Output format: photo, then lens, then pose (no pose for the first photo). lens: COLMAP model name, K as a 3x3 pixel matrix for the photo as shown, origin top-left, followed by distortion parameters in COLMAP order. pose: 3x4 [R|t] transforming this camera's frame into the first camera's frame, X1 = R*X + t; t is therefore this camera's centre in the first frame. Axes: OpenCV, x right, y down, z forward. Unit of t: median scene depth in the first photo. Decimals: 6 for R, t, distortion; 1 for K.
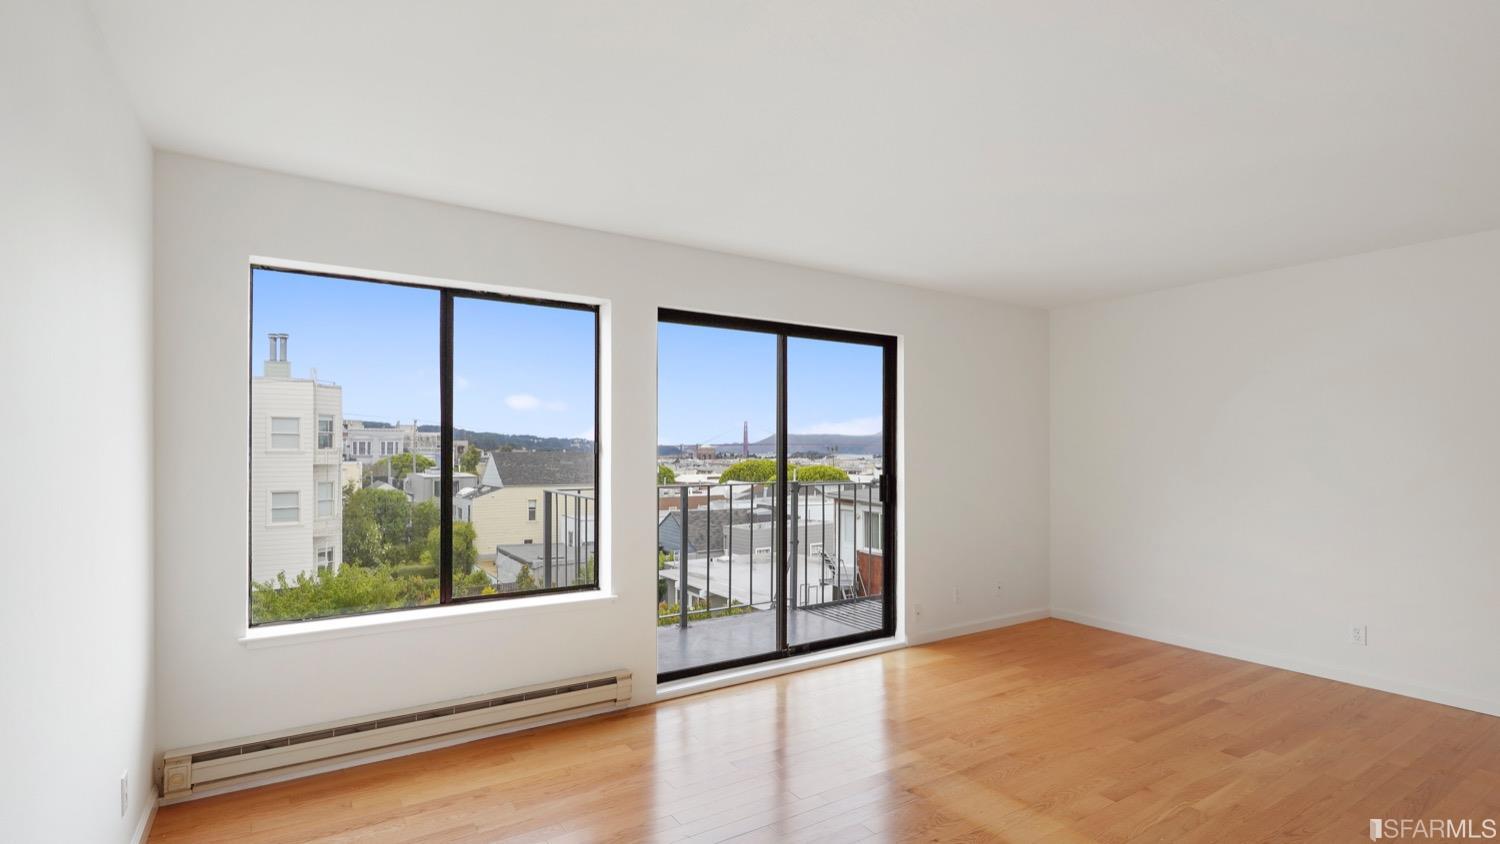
lens RADIAL K [[715.2, 0, 754.9], [0, 715.2, 445.1], [0, 0, 1]] dist [0.002228, -0.000146]
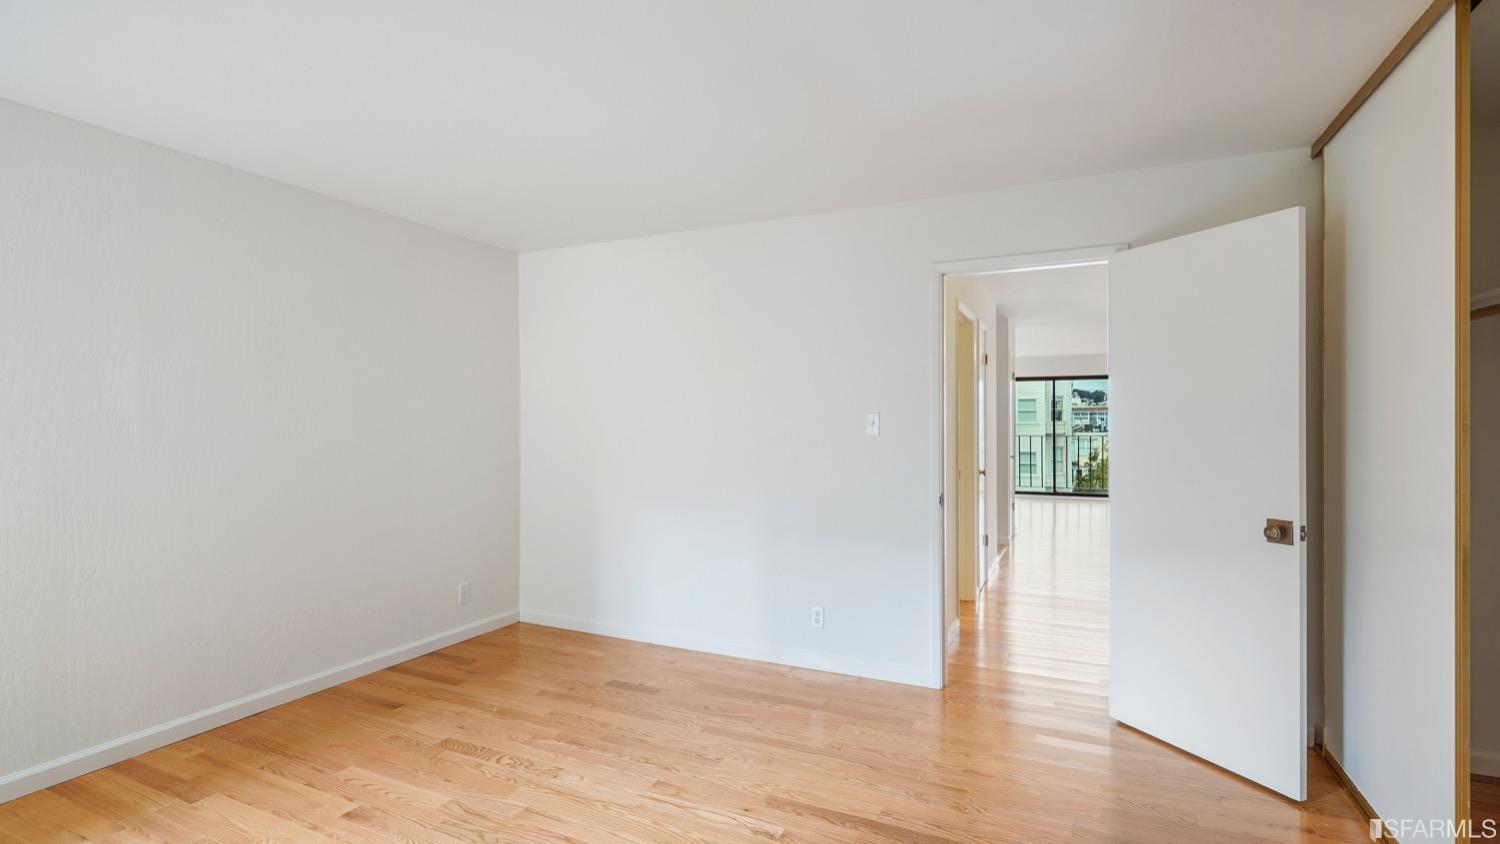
lens RADIAL K [[705.6, 0, 745.0], [0, 705.6, 425.8], [0, 0, 1]] dist [-0.000679, -0.001170]
pose [[0.526574, 0.005150, -0.850114, 0.136427], [0.003462, 0.999960, 0.008202, -0.000169], [0.850122, -0.007262, 0.526535, -0.115404]]
